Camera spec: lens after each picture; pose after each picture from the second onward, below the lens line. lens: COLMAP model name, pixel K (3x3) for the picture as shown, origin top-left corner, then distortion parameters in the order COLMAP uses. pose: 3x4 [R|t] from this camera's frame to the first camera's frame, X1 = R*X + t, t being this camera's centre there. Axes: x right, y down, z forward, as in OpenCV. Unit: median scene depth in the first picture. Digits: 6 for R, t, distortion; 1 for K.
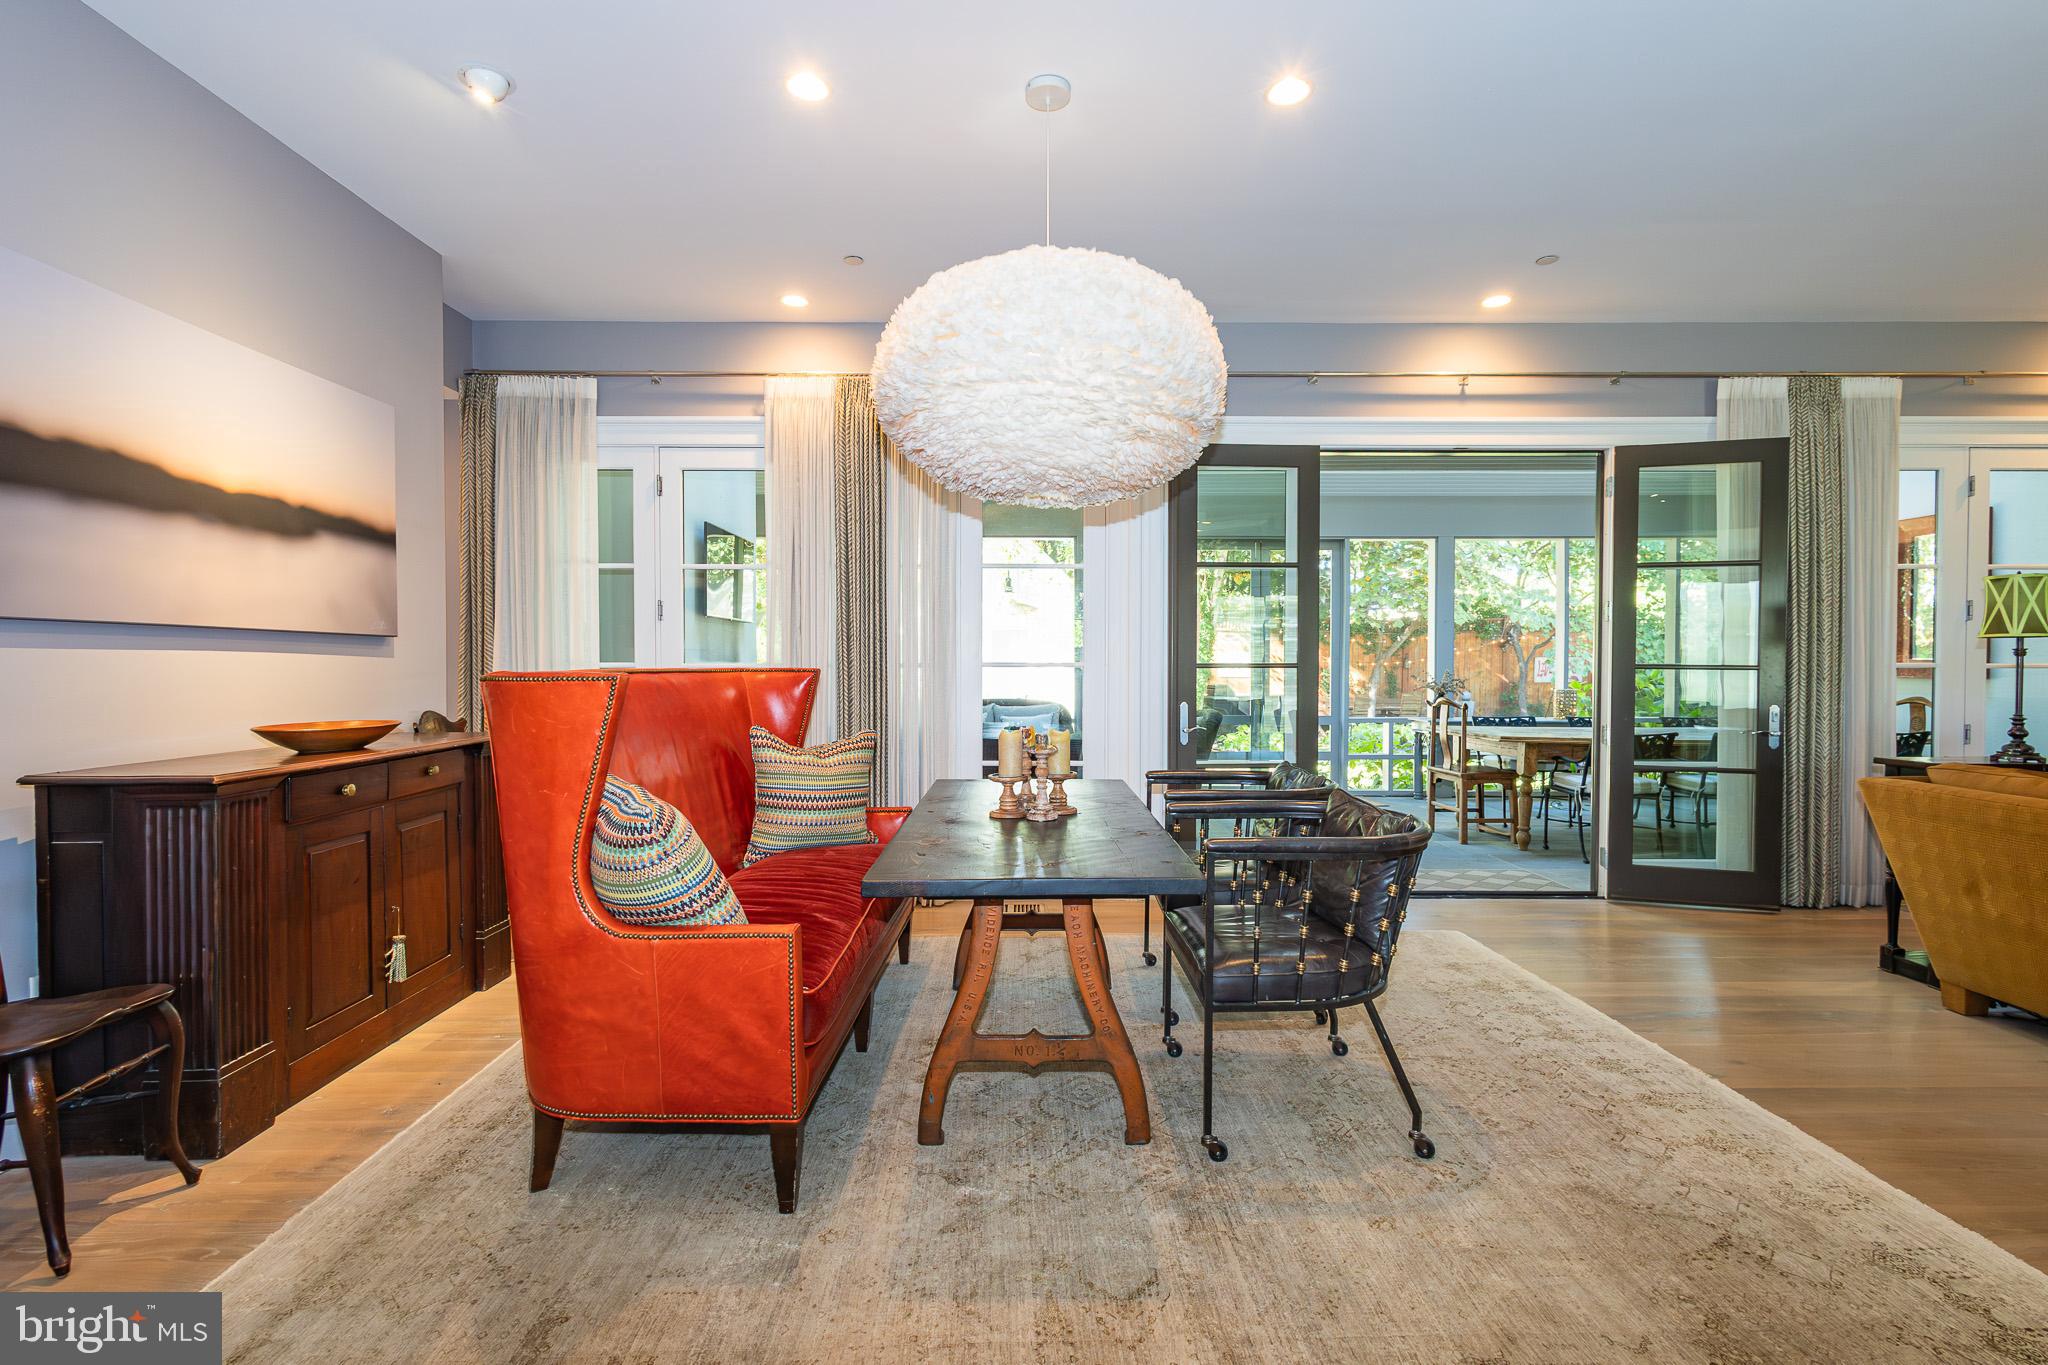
lens RADIAL K [[921.5, 0, 1018.2], [0, 921.5, 674.1], [0, 0, 1]] dist [0.005459, -0.000944]
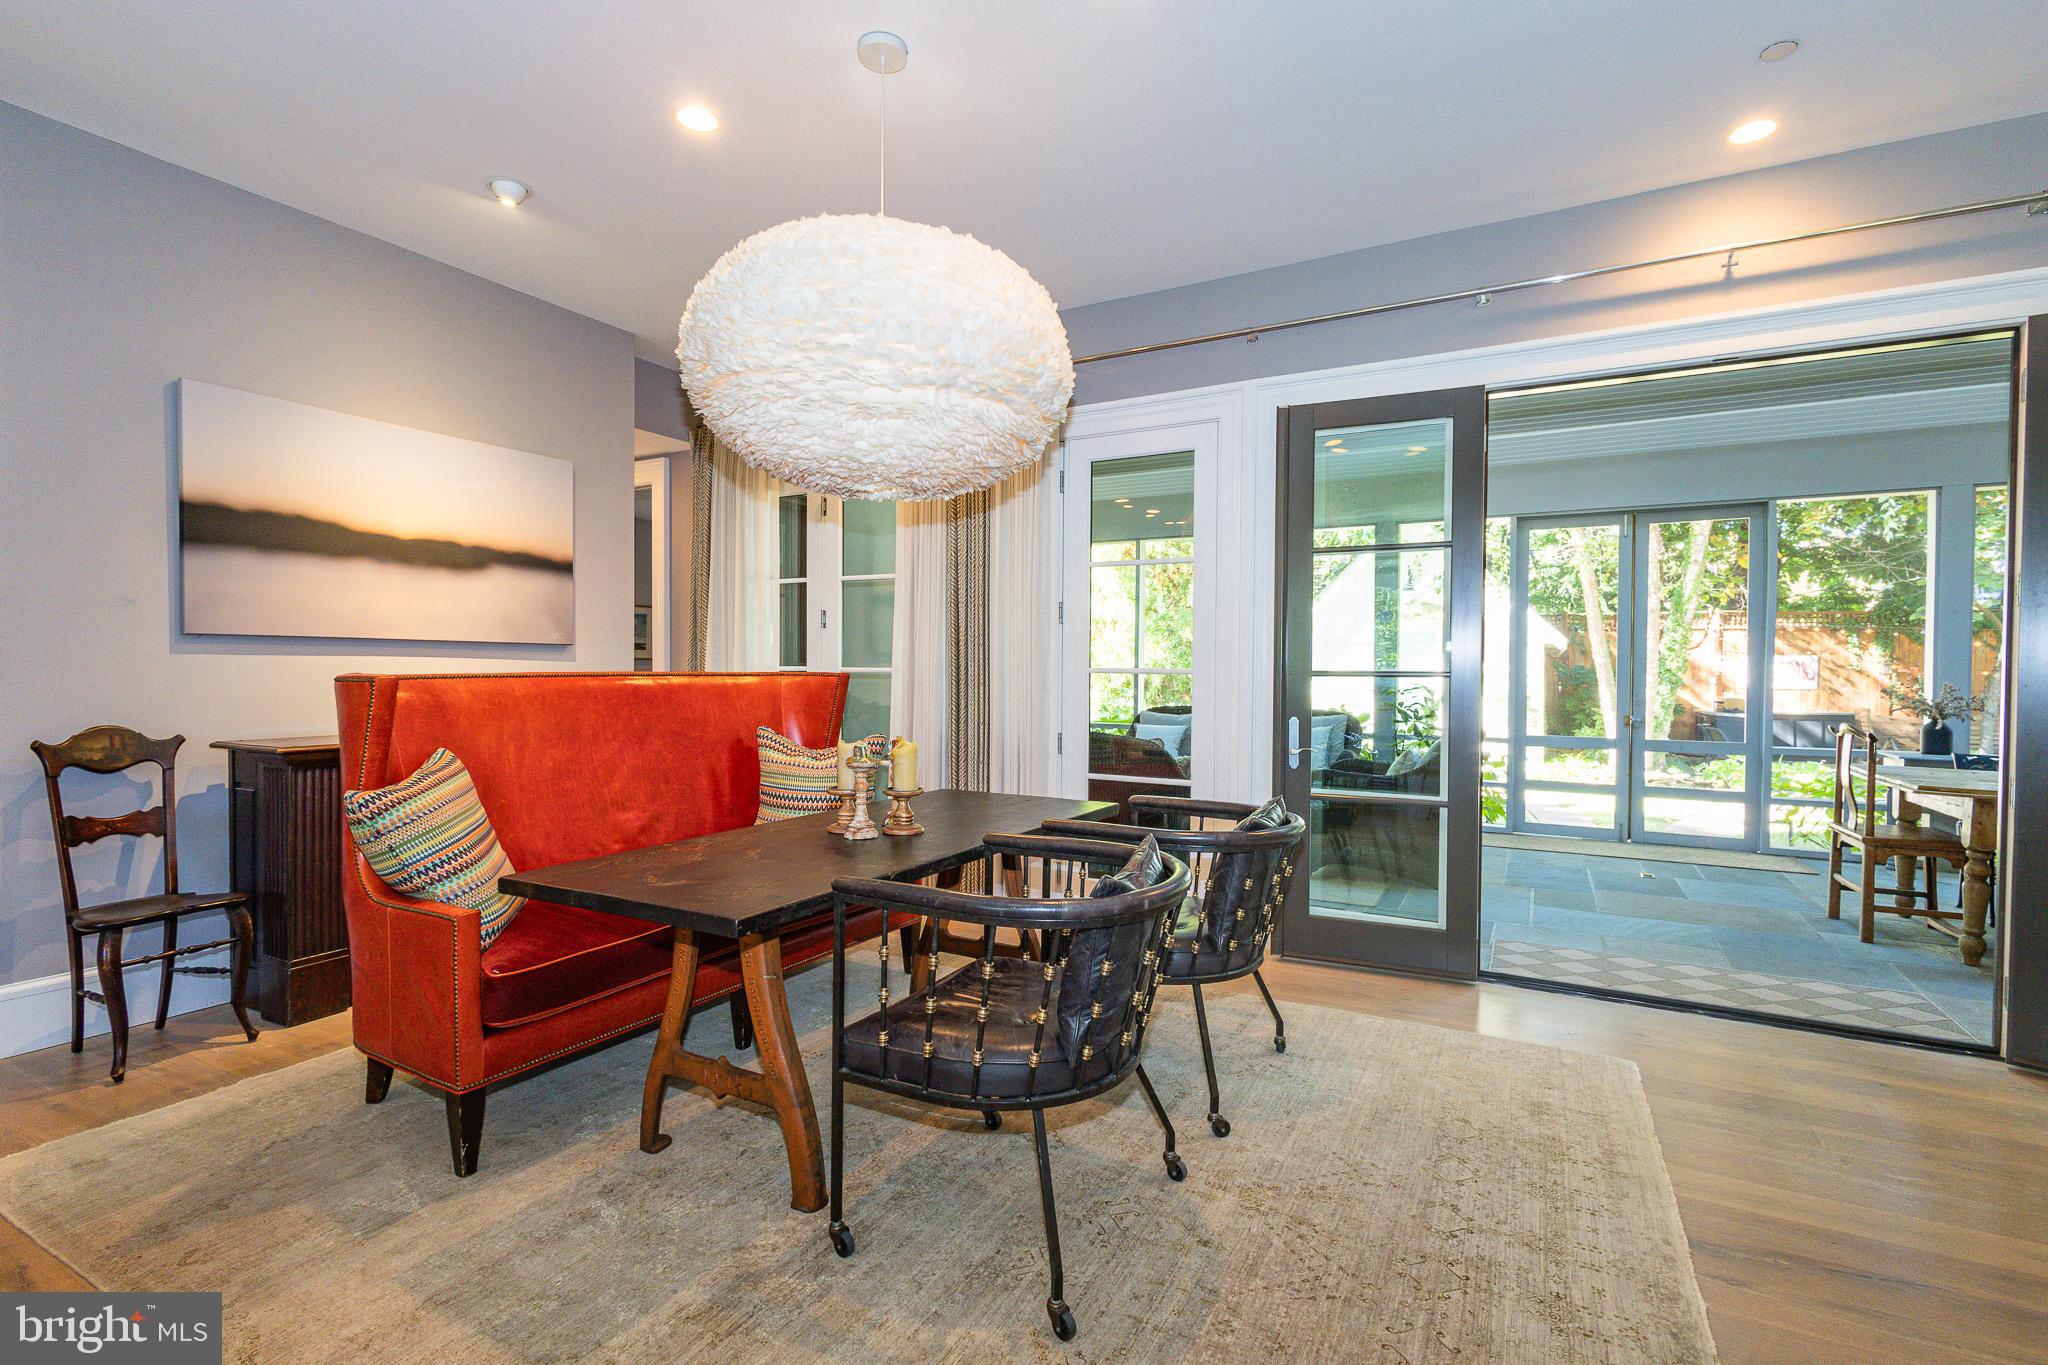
lens RADIAL K [[921.5, 0, 1040.6], [0, 921.5, 674.4], [0, 0, 1]] dist [0.005459, -0.000944]
pose [[0.876951, 0.008571, -0.480503, 0.500321], [-0.010658, 0.999942, -0.001615, -0.006119], [0.480461, 0.006537, 0.876992, 0.215857]]
